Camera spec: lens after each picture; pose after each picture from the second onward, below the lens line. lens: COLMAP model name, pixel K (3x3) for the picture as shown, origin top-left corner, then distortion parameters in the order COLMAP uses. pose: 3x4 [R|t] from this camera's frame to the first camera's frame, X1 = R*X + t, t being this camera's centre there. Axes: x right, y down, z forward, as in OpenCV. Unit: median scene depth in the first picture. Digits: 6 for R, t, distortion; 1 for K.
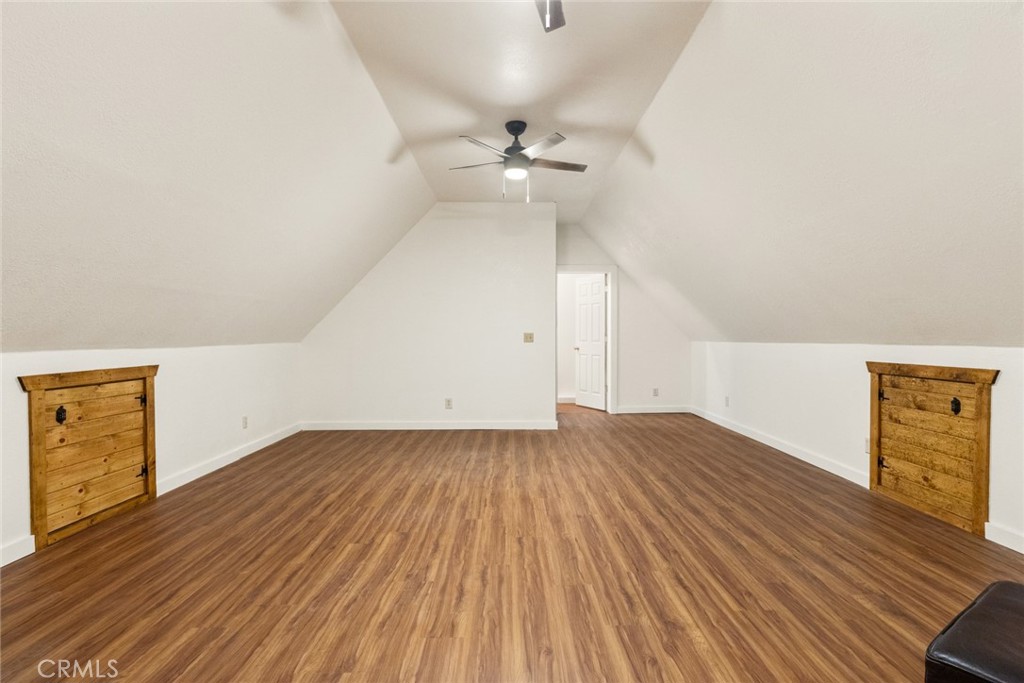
lens RADIAL K [[527.7, 0, 514.3], [0, 527.7, 343.3], [0, 0, 1]] dist [-0.004938, -0.000259]
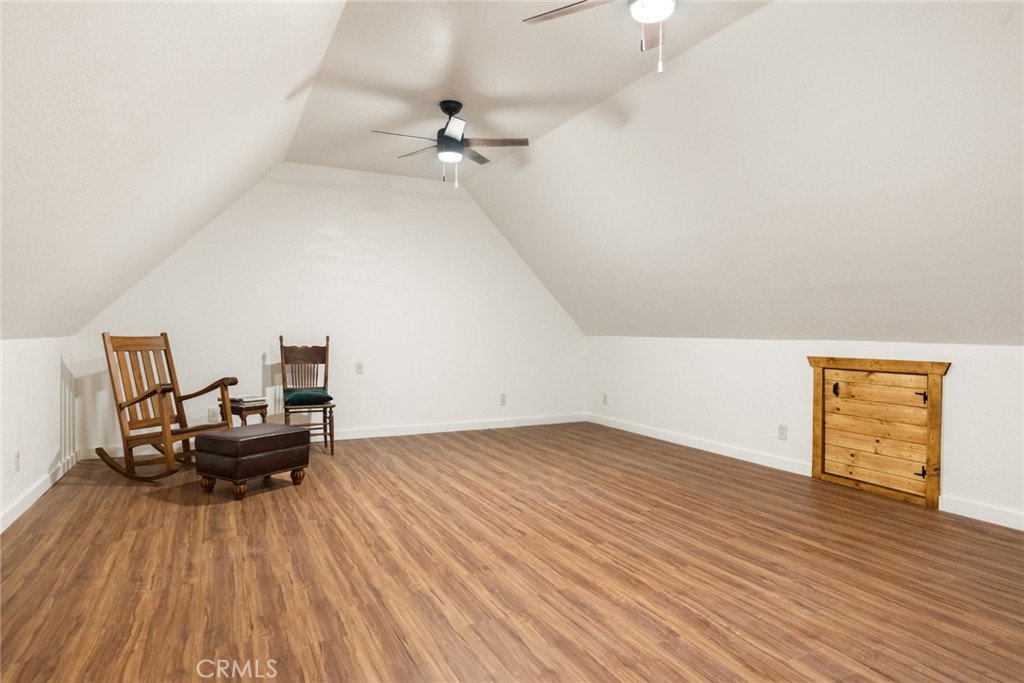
lens RADIAL K [[623.9, 0, 513.8], [0, 623.9, 336.6], [0, 0, 1]] dist [0.001891, 0.000544]
pose [[-0.908254, 0.005598, -0.418382, 0.499998], [-0.005481, 0.999666, 0.025273, -0.028995], [0.418383, 0.025248, -0.907920, 1.984164]]
